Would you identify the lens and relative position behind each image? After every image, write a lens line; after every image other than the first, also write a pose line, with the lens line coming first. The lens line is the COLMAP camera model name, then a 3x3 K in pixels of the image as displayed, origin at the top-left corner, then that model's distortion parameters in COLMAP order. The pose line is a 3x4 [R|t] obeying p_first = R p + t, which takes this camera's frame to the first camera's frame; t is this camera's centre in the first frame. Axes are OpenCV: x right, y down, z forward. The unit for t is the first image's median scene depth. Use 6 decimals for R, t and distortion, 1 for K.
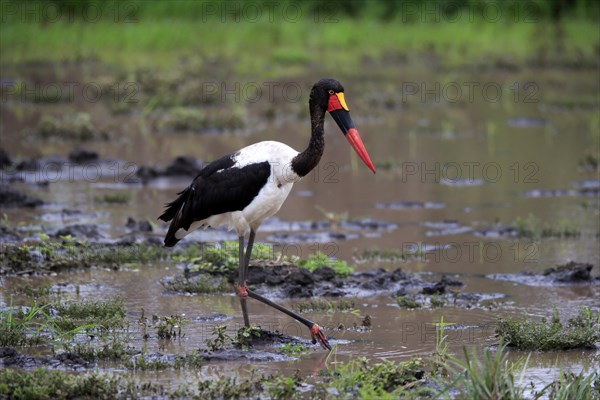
lens RADIAL K [[1071.8, 0, 300.0], [0, 1071.8, 200.0], [0, 0, 1]] dist [0.175440, -0.379582]
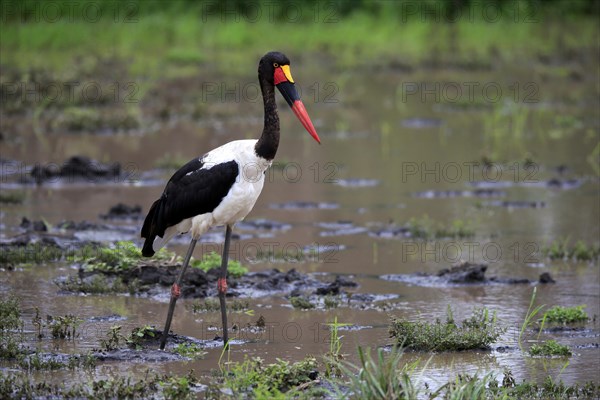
lens RADIAL K [[1071.8, 0, 300.0], [0, 1071.8, 200.0], [0, 0, 1]] dist [0.175440, -0.379582]
pose [[0.999498, 0.002091, -0.031616, 0.129789], [-0.002127, 0.999997, -0.001098, 0.000662], [0.031614, 0.001165, 0.999499, 0.001968]]
